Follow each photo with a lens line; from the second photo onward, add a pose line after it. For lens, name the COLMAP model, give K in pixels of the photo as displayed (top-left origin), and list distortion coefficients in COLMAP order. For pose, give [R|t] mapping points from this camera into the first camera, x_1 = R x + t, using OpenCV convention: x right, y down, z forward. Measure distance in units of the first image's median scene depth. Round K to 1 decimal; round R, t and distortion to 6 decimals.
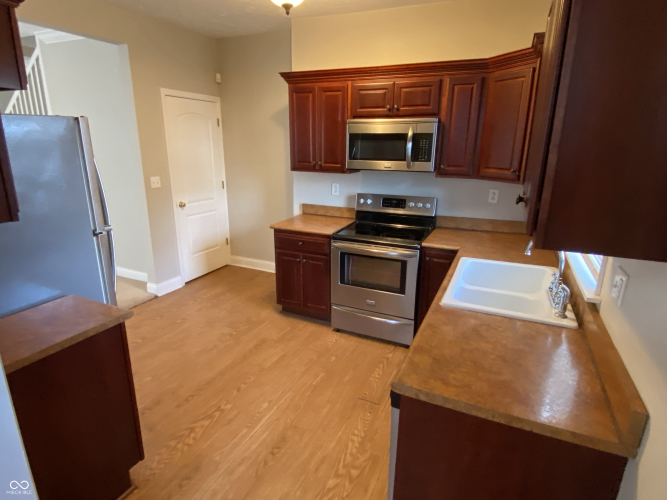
lens RADIAL K [[372.4, 0, 333.5], [0, 372.4, 250.0], [0, 0, 1]] dist [-0.000665, -0.000291]
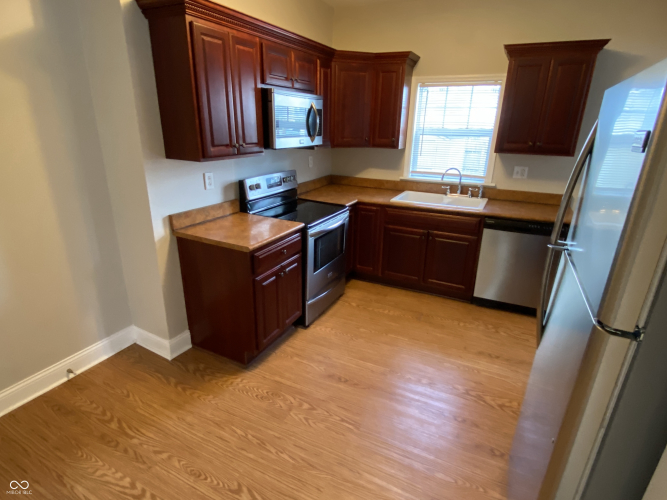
lens RADIAL K [[355.6, 0, 333.5], [0, 355.6, 250.0], [0, 0, 1]] dist [-0.001481, 0.000238]
pose [[0.041352, -0.345203, 0.937617, -0.935198], [0.252824, 0.911494, 0.324435, -0.282687], [-0.966628, 0.223636, 0.124968, 0.976187]]
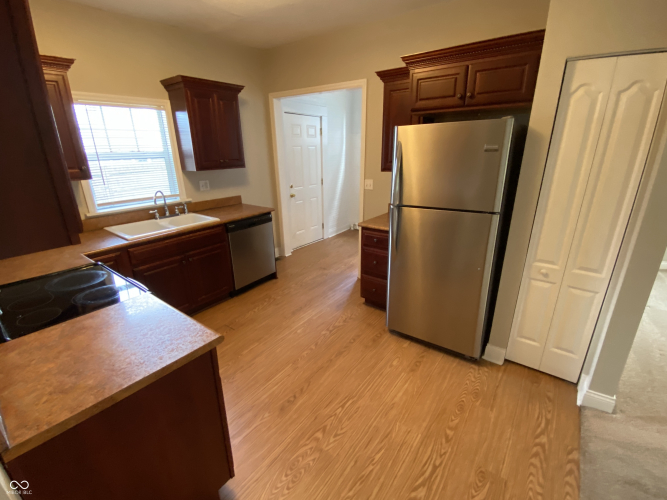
lens RADIAL K [[306.5, 0, 338.2], [0, 306.5, 238.8], [0, 0, 1]] dist [0.003615, -0.000175]
pose [[-0.979638, -0.067154, 0.189209, -0.460609], [0.045324, 0.844105, 0.534259, -0.439075], [-0.195589, 0.531956, -0.823873, 1.521755]]
